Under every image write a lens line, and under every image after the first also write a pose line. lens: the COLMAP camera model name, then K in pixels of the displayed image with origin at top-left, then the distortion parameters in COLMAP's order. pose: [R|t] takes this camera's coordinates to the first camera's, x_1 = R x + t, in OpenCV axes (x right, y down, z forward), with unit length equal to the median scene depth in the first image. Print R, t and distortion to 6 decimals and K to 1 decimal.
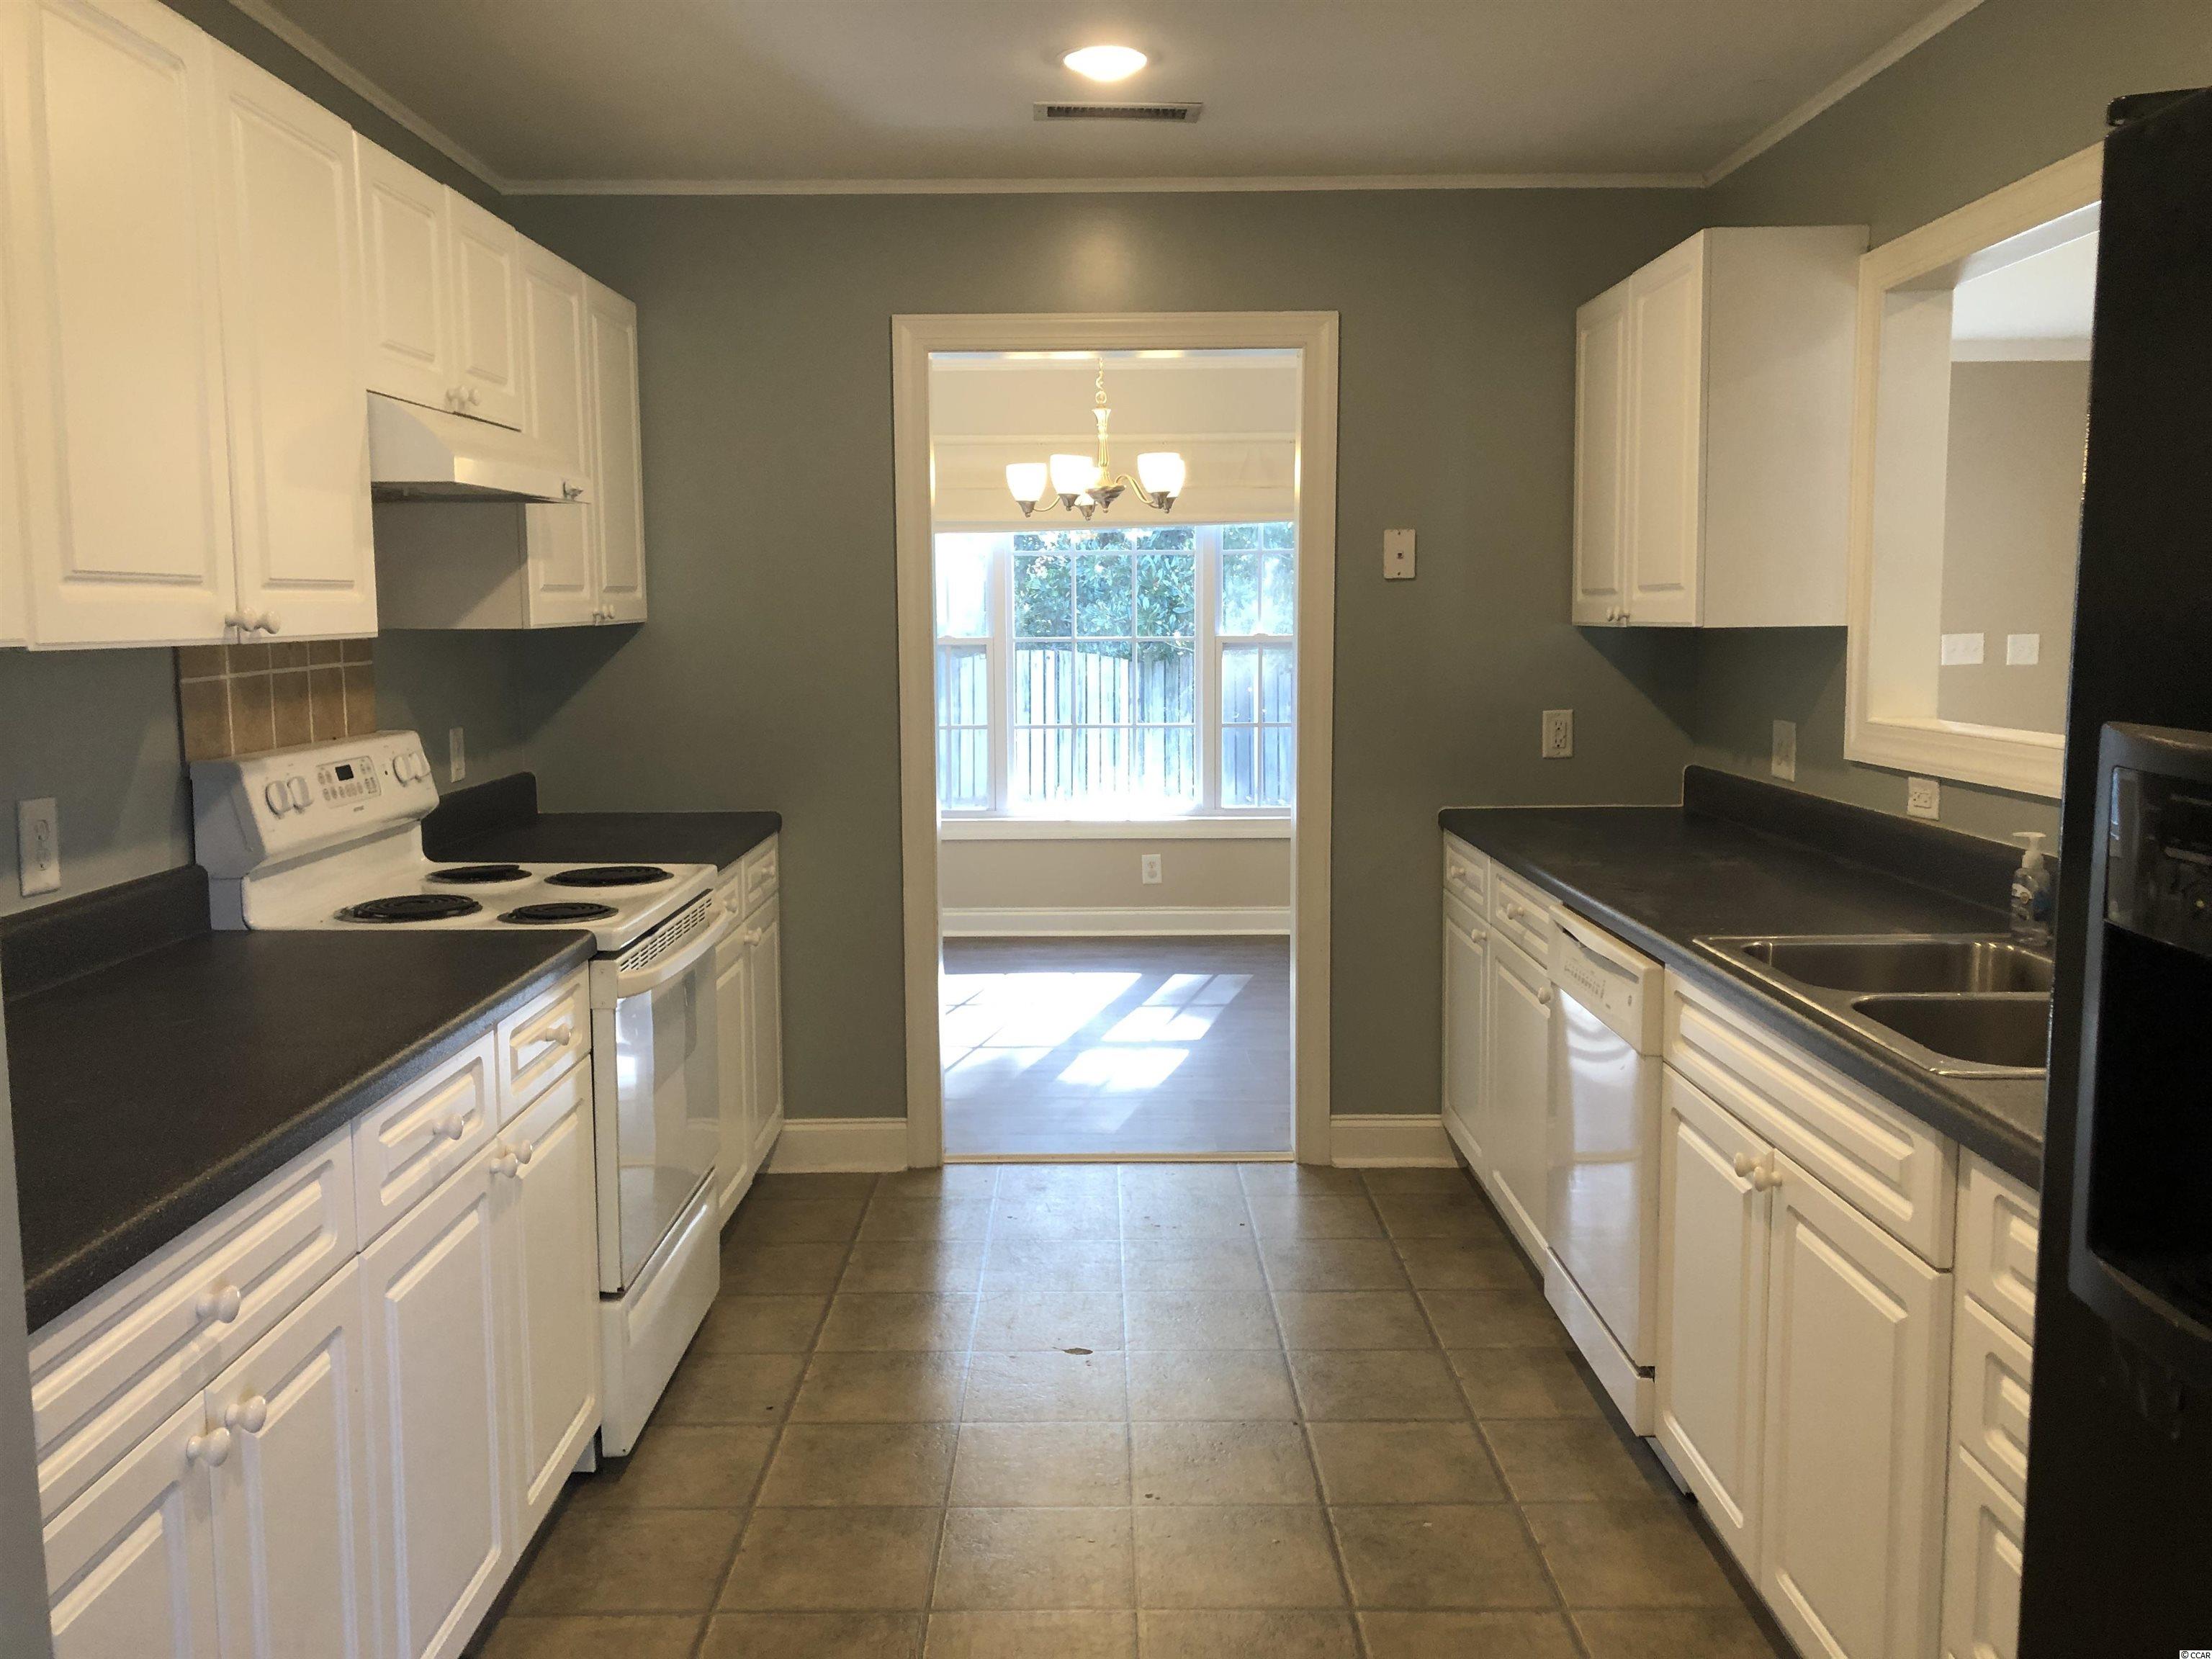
lens RADIAL K [[1810.8, 0, 1114.2], [0, 1810.8, 811.7], [0, 0, 1]] dist [0.060385, -0.062272]
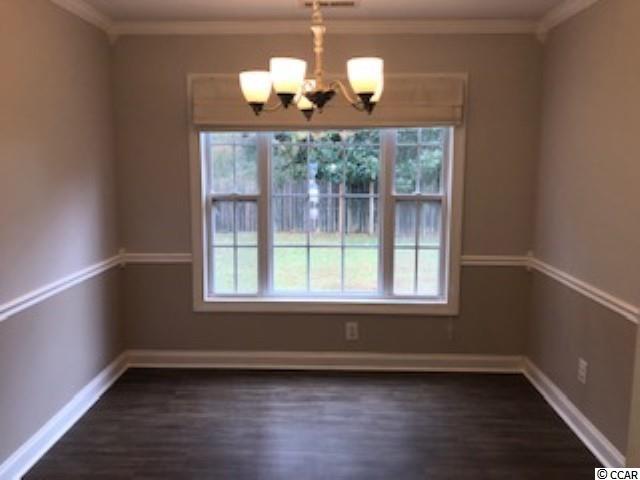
lens RADIAL K [[523.9, 0, 322.4], [0, 523.9, 234.8], [0, 0, 1]] dist [0.060385, -0.062272]
pose [[0.999418, 0.013162, -0.031472, 0.008811], [-0.012320, 0.999565, 0.026791, -0.089435], [0.031811, -0.026388, 0.999146, 0.624948]]
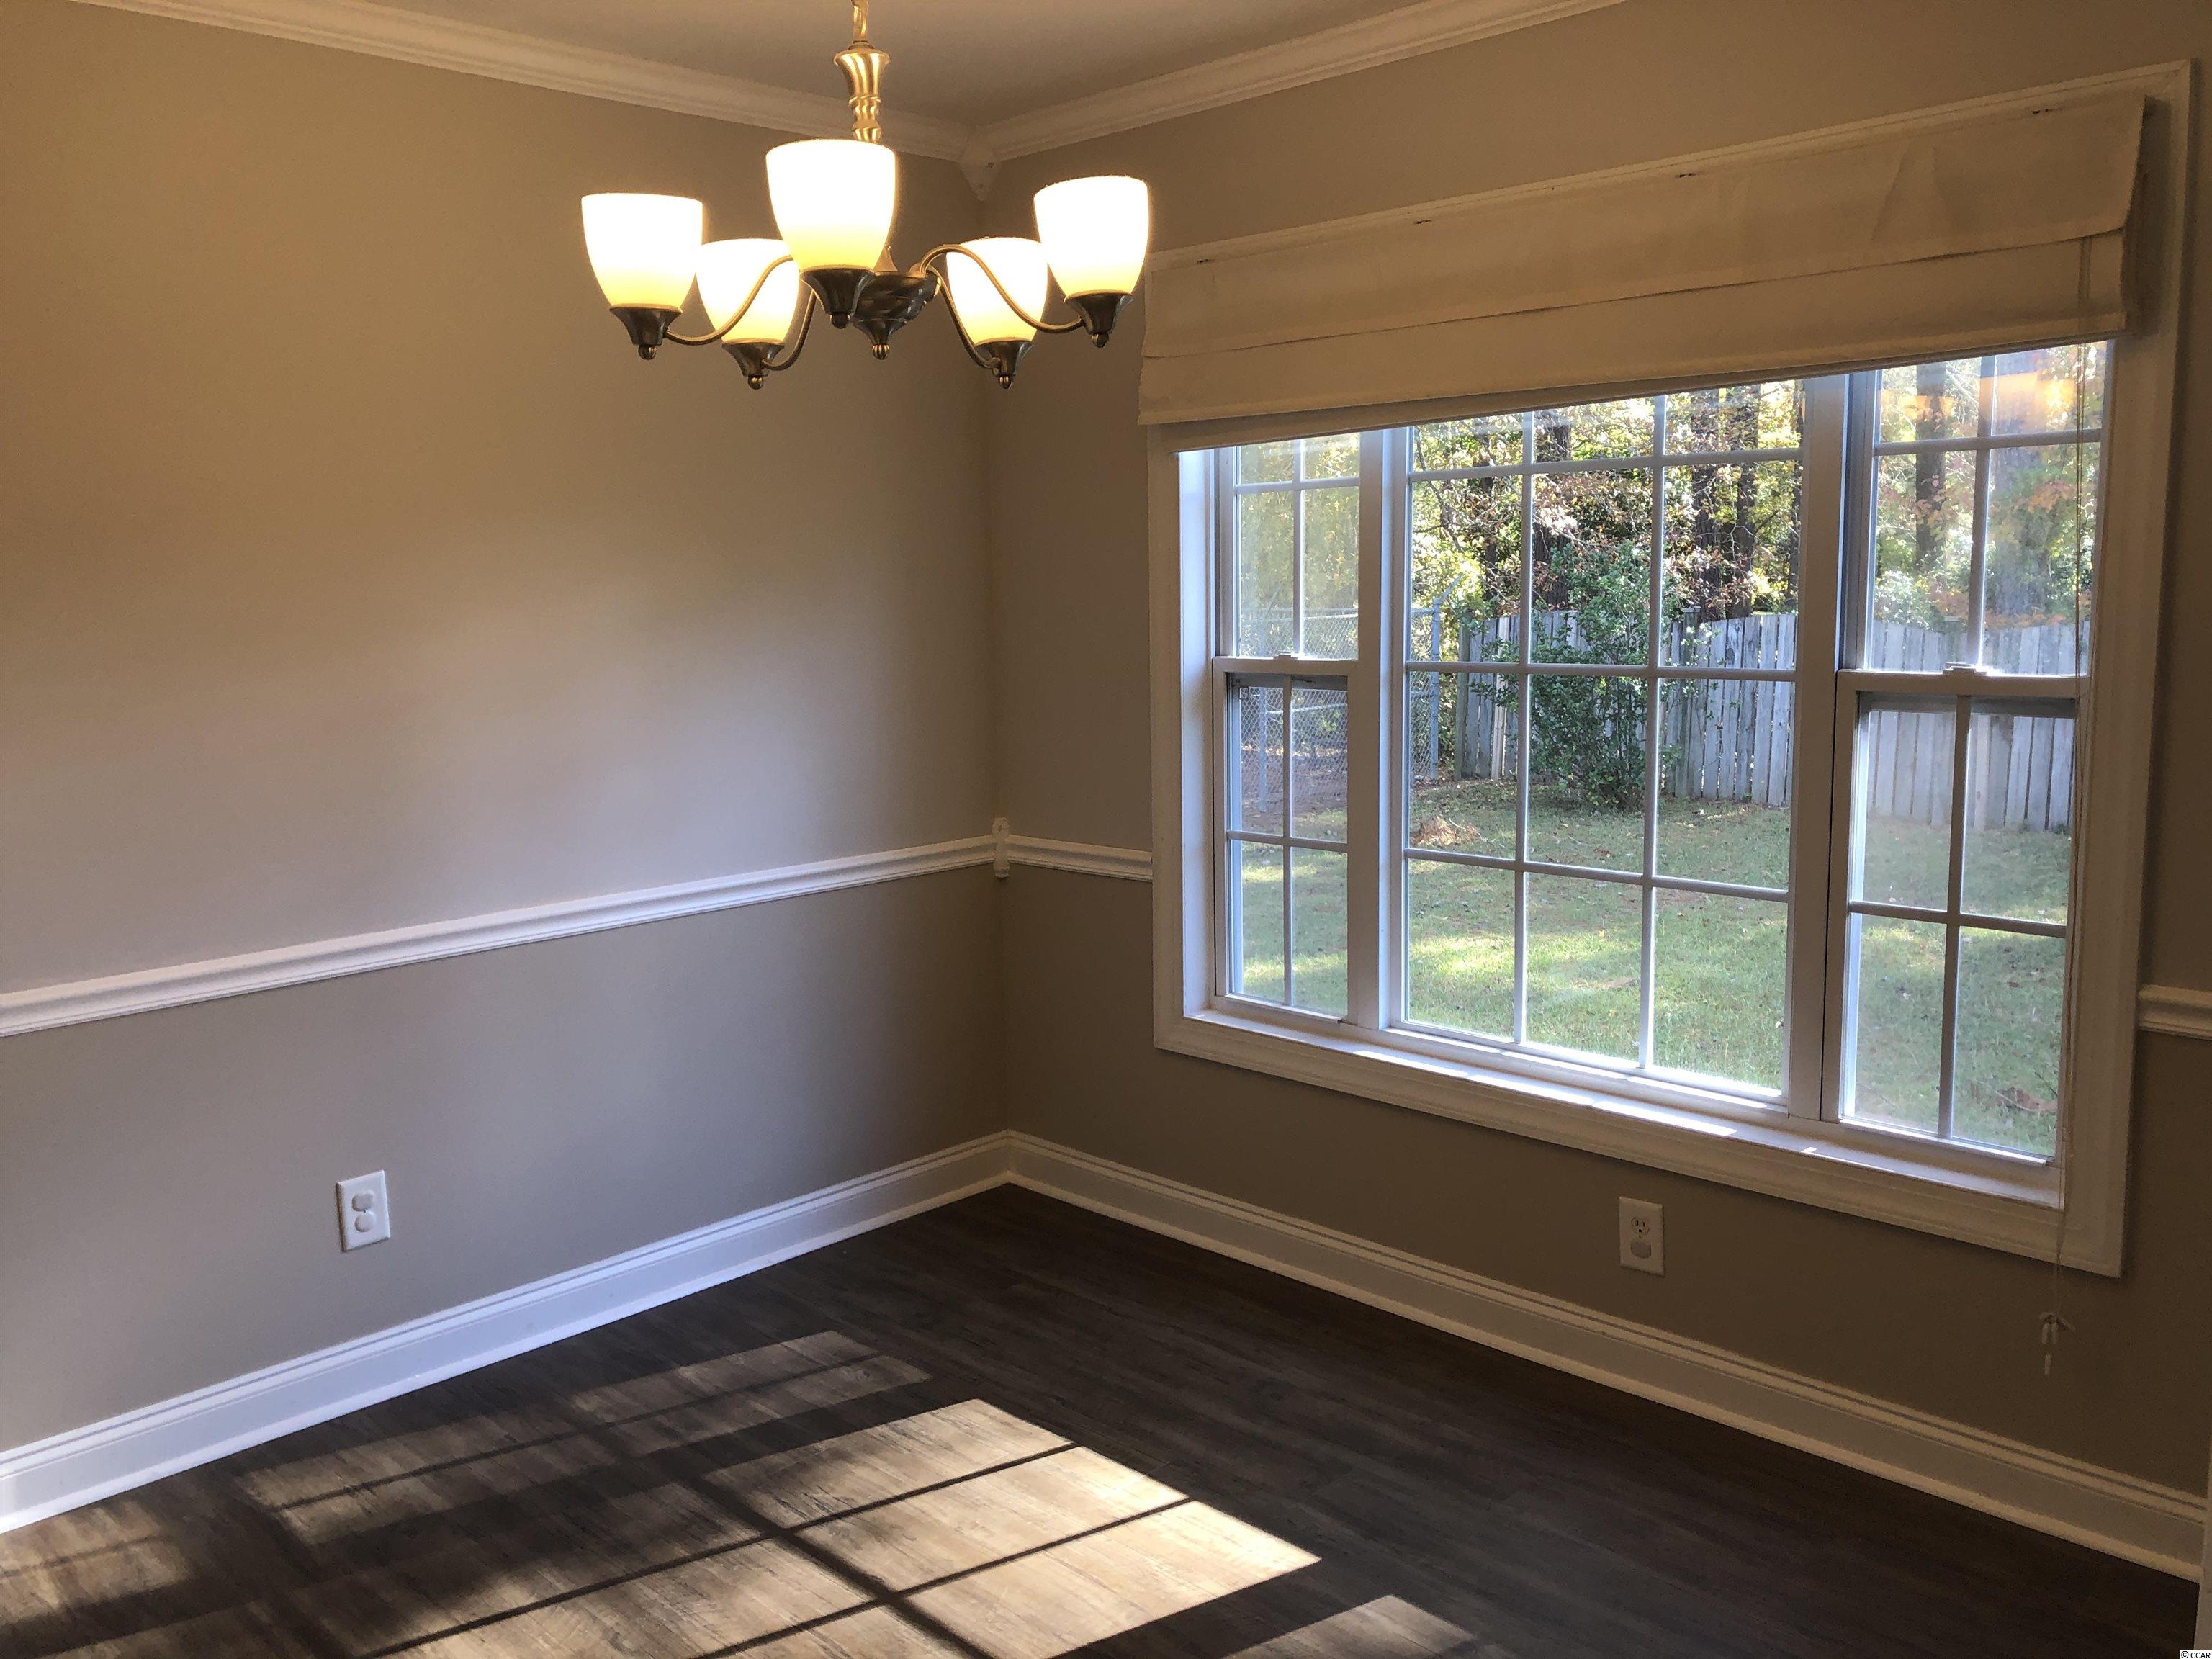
lens RADIAL K [[1838.0, 0, 1106.0], [0, 1838.0, 829.5], [0, 0, 1]] dist [0.067723, -0.005017]
pose [[0.702880, 0.092694, -0.705243, 0.277213], [-0.066732, 0.995693, 0.064362, -0.098336], [0.708172, 0.001823, 0.706038, 0.759193]]
